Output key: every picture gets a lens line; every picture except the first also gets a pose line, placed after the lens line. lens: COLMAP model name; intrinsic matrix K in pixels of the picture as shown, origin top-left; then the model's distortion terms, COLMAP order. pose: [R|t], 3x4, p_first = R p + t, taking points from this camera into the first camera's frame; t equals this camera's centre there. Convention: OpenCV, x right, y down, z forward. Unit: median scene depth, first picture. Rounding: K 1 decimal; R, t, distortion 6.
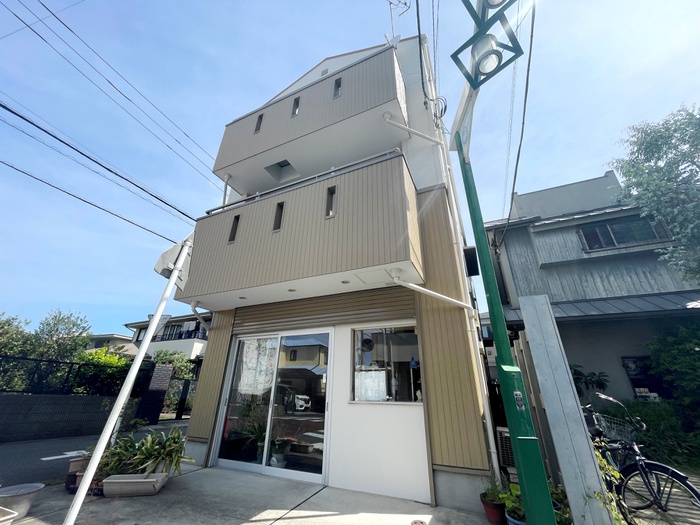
lens RADIAL K [[280.4, 0, 352.7], [0, 280.4, 257.8], [0, 0, 1]] dist [0.000389, 0.000144]
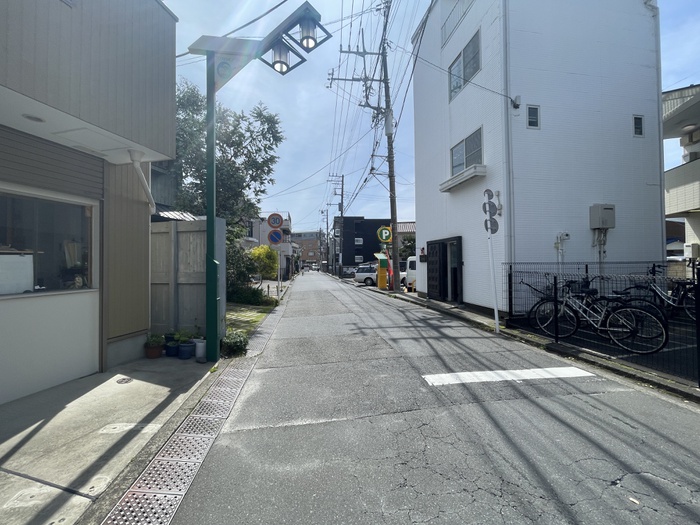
lens RADIAL K [[280.4, 0, 352.7], [0, 280.4, 257.8], [0, 0, 1]] dist [0.000389, 0.000144]
pose [[-0.217260, 0.003698, 0.976107, -0.723902], [-0.412728, 0.905856, -0.095296, 0.132177], [-0.884564, -0.423570, -0.195280, 0.390240]]
